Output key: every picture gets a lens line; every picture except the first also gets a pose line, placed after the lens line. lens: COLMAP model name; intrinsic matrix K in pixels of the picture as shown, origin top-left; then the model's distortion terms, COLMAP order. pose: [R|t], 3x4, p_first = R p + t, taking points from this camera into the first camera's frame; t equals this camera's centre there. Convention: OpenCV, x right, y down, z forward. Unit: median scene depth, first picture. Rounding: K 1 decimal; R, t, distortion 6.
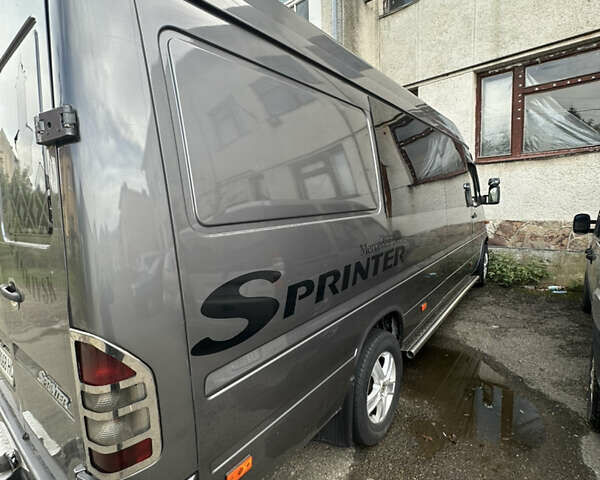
lens RADIAL K [[321.4, 0, 302.8], [0, 321.4, 240.1], [0, 0, 1]] dist [-0.002160, -0.000774]
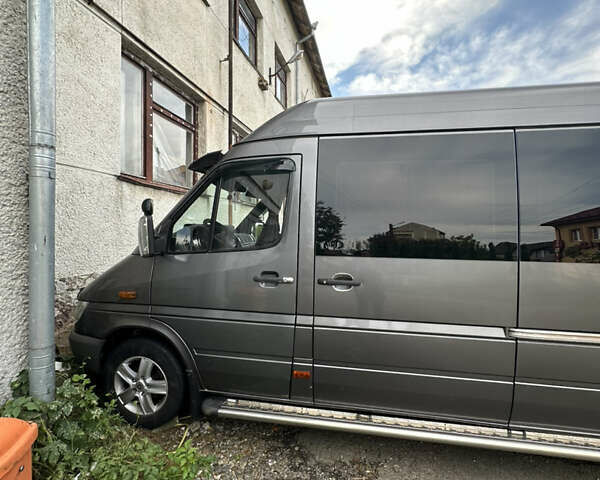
lens RADIAL K [[323.0, 0, 300.0], [0, 323.0, 240.0], [0, 0, 1]] dist [-0.002659, 0.000465]
pose [[-0.446386, 0.024175, 0.894514, -0.202091], [0.116168, 0.992741, 0.031141, -0.111690], [-0.887268, 0.117814, -0.445954, 1.110111]]
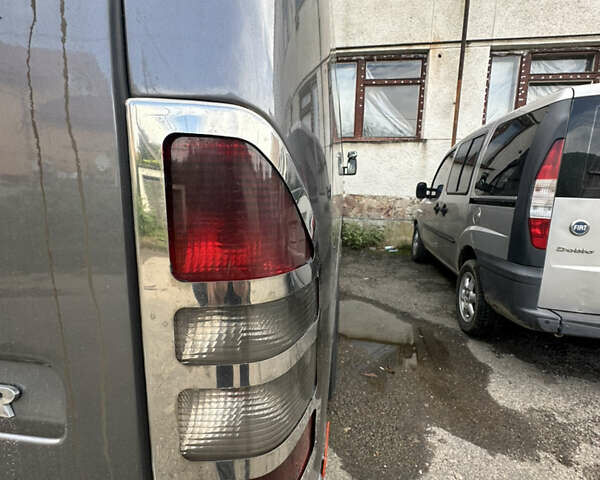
lens RADIAL K [[321.4, 0, 302.8], [0, 321.4, 240.1], [0, 0, 1]] dist [-0.002160, -0.000774]
pose [[0.856563, -0.021552, 0.515592, -0.118373], [-0.000131, 0.999118, 0.041982, 0.059382], [-0.516042, -0.036027, 0.855805, 0.103412]]
